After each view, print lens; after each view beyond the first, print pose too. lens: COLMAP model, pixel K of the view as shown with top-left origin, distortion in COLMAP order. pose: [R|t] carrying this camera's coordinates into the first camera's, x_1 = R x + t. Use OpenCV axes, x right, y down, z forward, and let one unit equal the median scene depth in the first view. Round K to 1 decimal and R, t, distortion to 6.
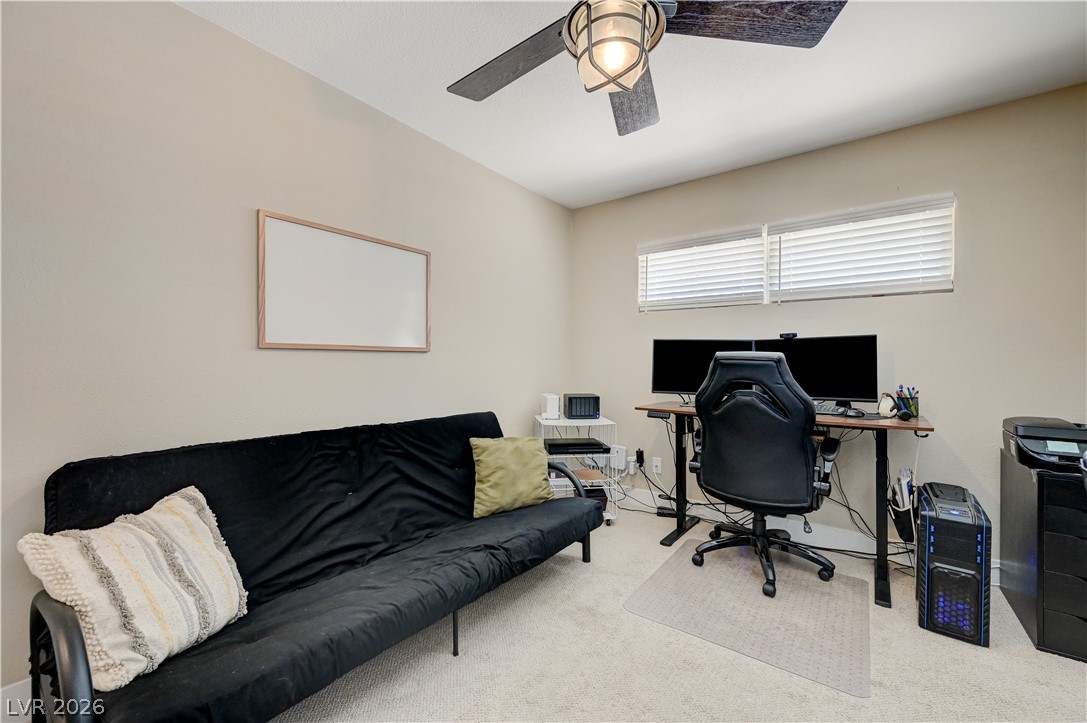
lens RADIAL K [[435.5, 0, 546.4], [0, 435.5, 360.1], [0, 0, 1]] dist [0.000543, -0.000222]
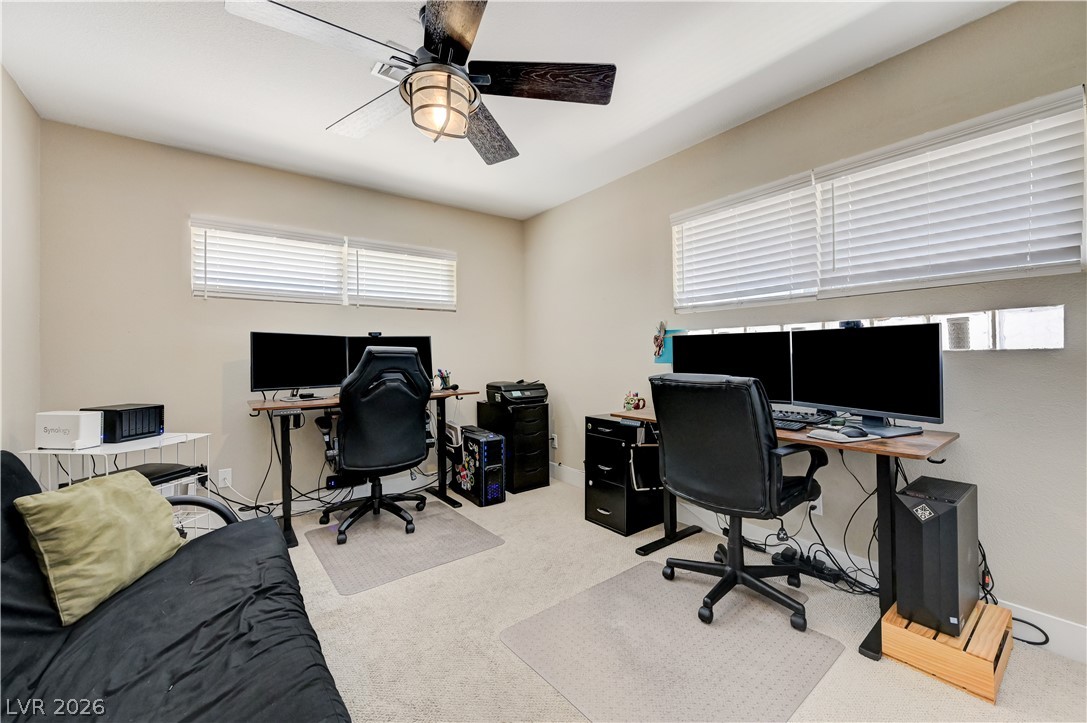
lens RADIAL K [[435.5, 0, 546.4], [0, 435.5, 360.1], [0, 0, 1]] dist [0.000543, -0.000222]
pose [[0.263234, -0.019308, 0.964539, -0.587984], [0.014078, 0.999770, 0.016172, 0.004907], [-0.964629, 0.009321, 0.263445, 0.232625]]
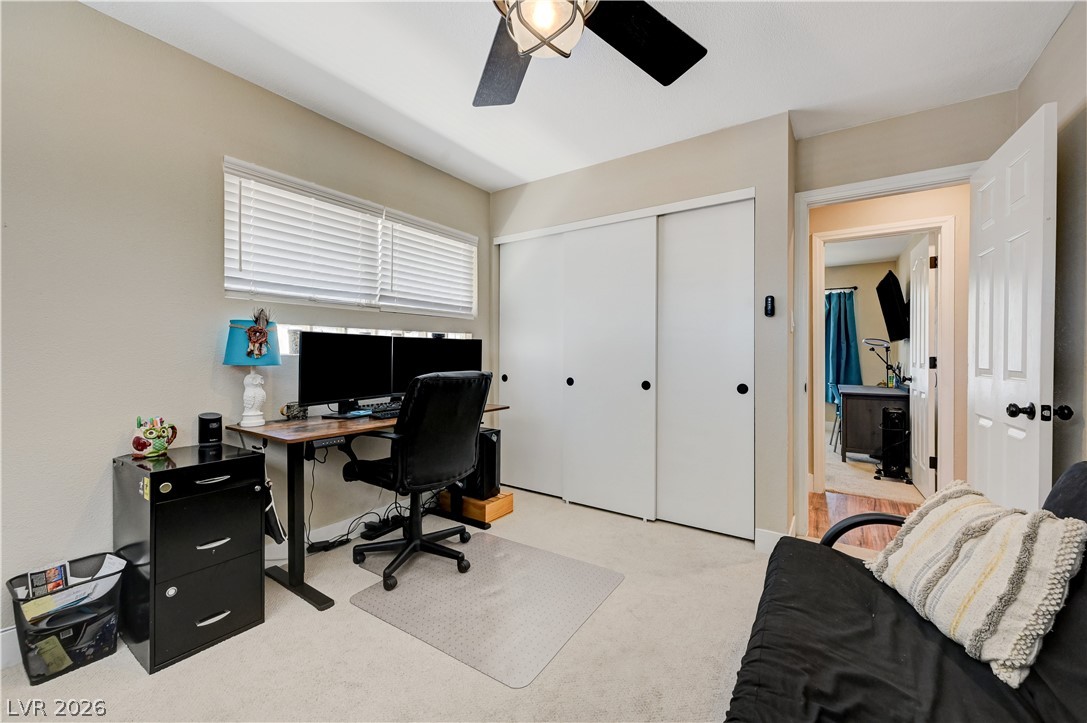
lens RADIAL K [[435.5, 0, 546.4], [0, 435.5, 360.1], [0, 0, 1]] dist [0.000543, -0.000222]
pose [[-0.998792, -0.013401, -0.047272, 0.111732], [-0.014074, 0.999804, 0.013942, 0.006235], [0.047075, 0.014591, -0.998785, 1.141148]]
